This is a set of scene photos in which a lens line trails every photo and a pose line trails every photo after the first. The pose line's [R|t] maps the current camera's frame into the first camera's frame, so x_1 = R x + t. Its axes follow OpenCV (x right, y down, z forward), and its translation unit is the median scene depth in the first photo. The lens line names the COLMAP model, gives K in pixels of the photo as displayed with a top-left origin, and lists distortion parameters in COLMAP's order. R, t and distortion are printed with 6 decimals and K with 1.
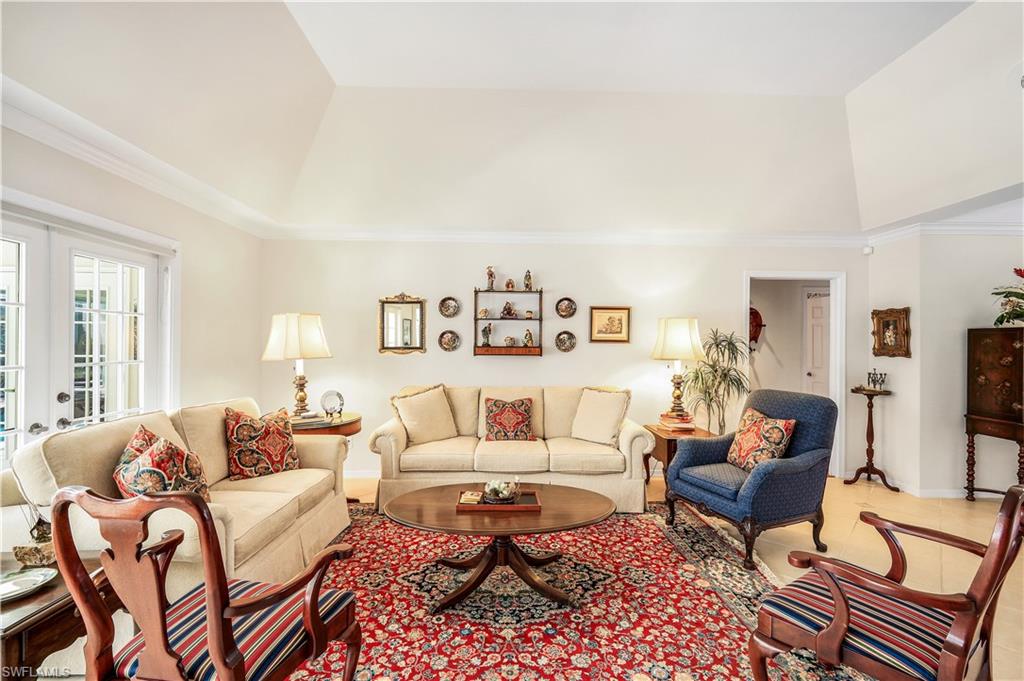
lens RADIAL K [[450.7, 0, 509.9], [0, 450.7, 340.2], [0, 0, 1]] dist [0.002906, 0.000817]
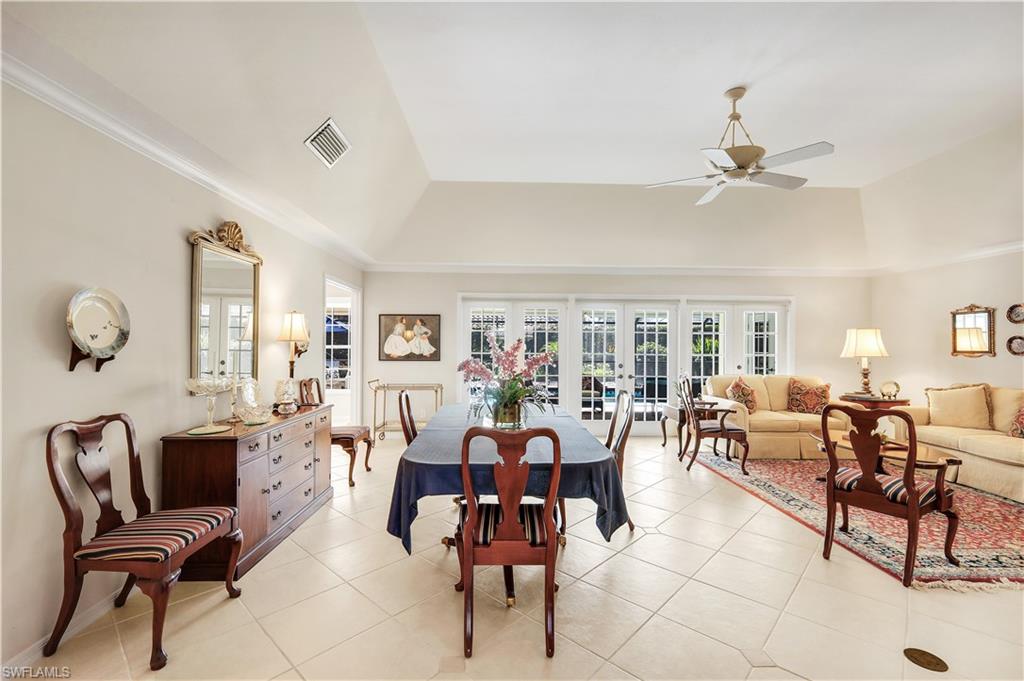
lens RADIAL K [[450.7, 0, 509.9], [0, 450.7, 340.2], [0, 0, 1]] dist [0.002906, 0.000817]
pose [[0.010204, -0.011888, -0.999877, 1.044101], [-0.000002, 0.999929, -0.011889, 0.001052], [0.999948, 0.000124, 0.010204, -0.227582]]
